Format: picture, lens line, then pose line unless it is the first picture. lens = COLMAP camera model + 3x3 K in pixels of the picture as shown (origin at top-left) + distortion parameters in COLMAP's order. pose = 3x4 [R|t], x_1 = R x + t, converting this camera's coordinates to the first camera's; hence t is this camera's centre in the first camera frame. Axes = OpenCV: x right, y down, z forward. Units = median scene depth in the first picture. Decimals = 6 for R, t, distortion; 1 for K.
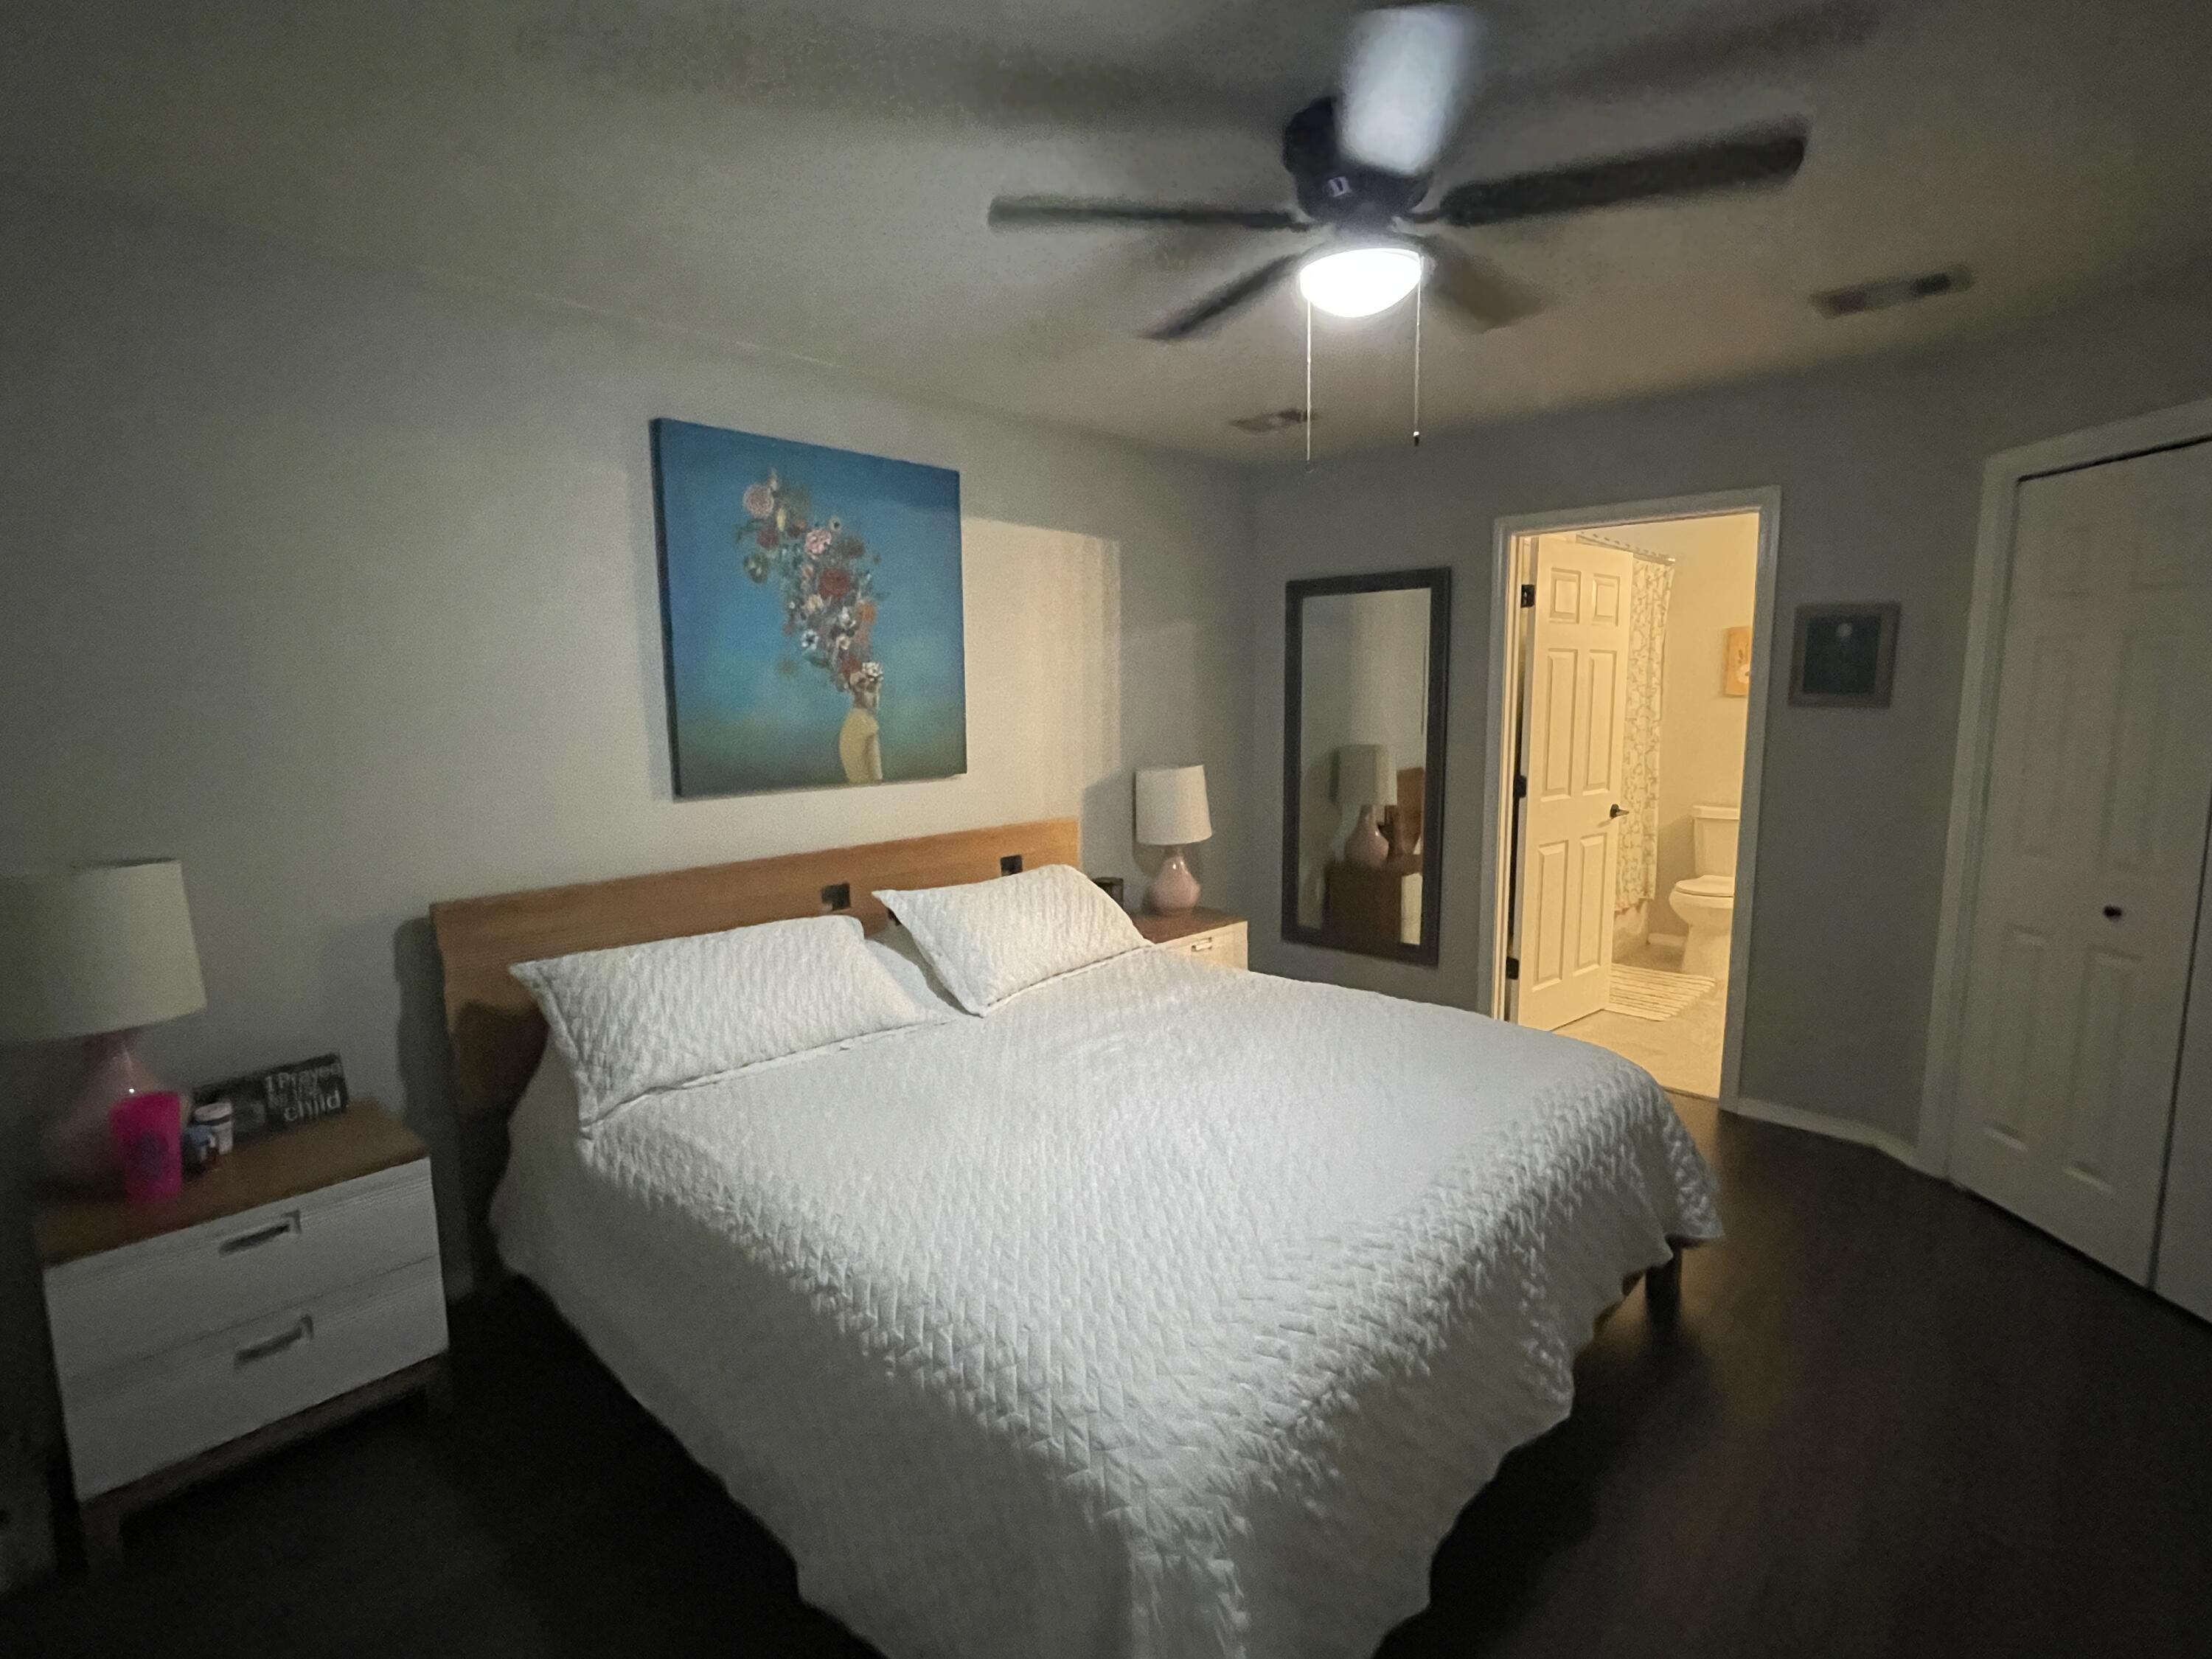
lens RADIAL K [[1064.2, 0, 1106.6], [0, 1064.2, 832.1], [0, 0, 1]] dist [0.000475, 0.000093]
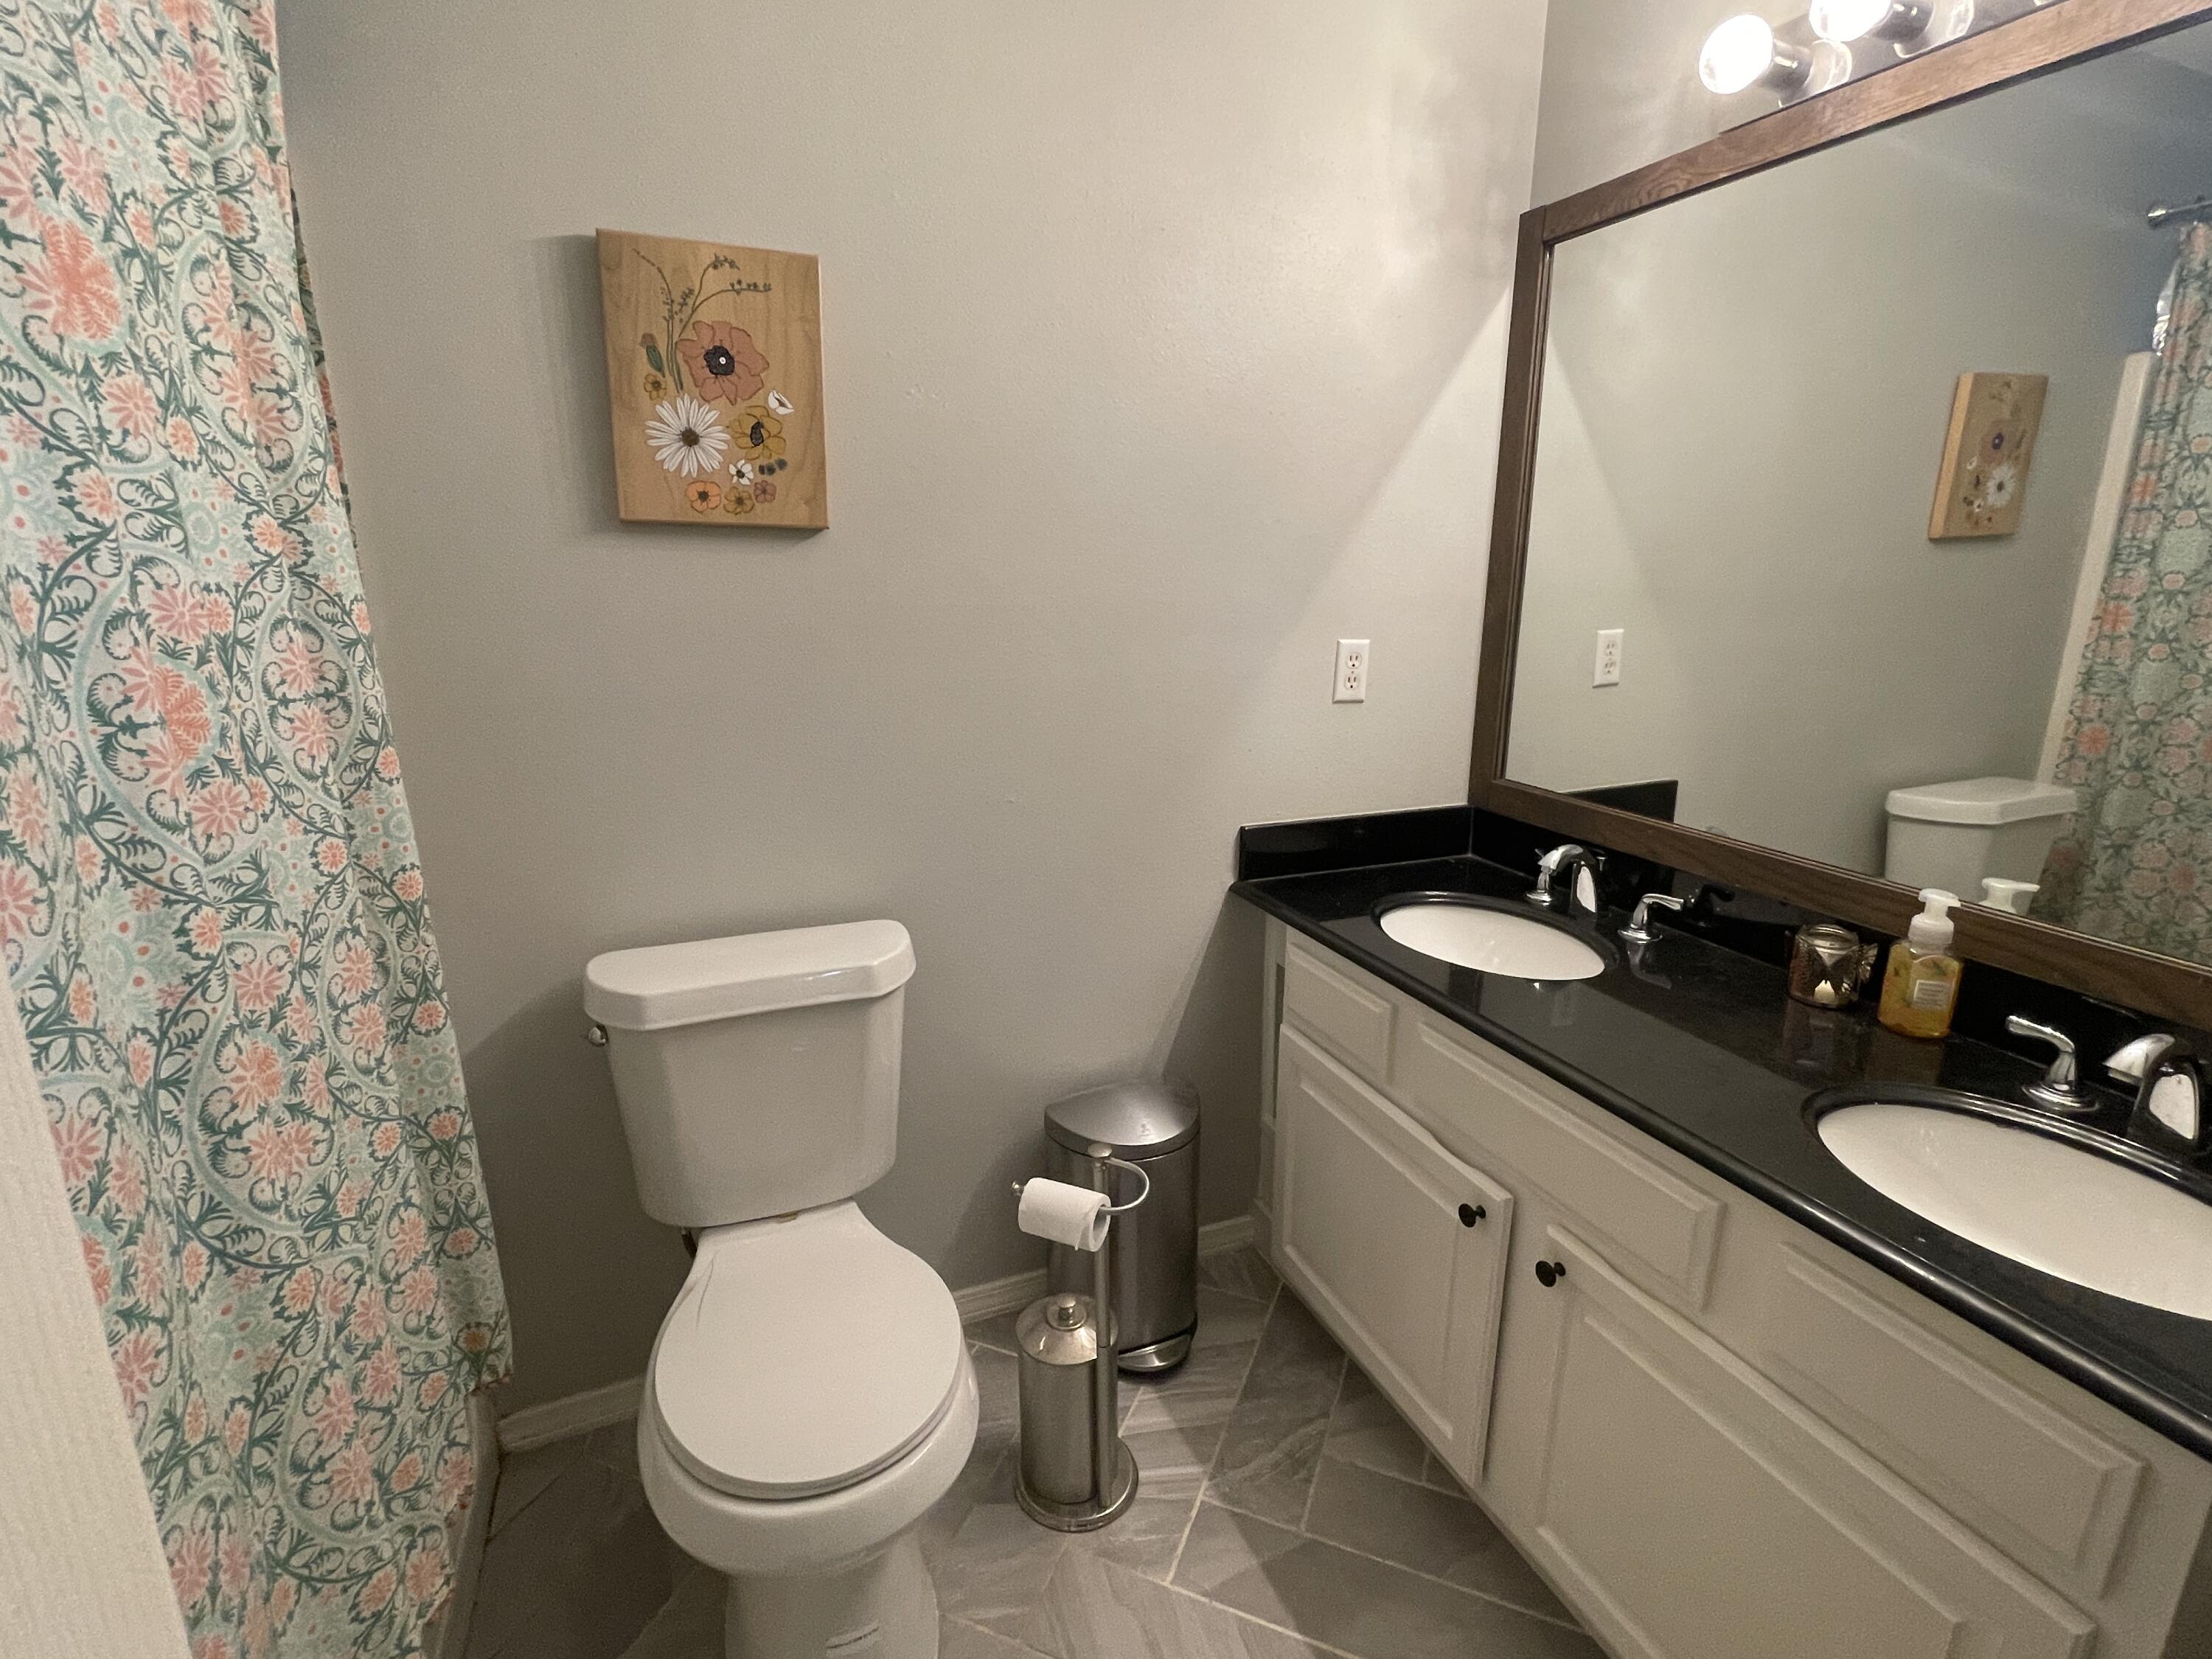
lens RADIAL K [[1064.2, 0, 1112.0], [0, 1064.2, 833.3], [0, 0, 1]] dist [0.000475, 0.000093]
pose [[0.415598, -0.213573, 0.884118, 0.387742], [0.111075, 0.976683, 0.183721, -0.090010], [-0.902740, 0.021850, 0.429630, 0.781737]]
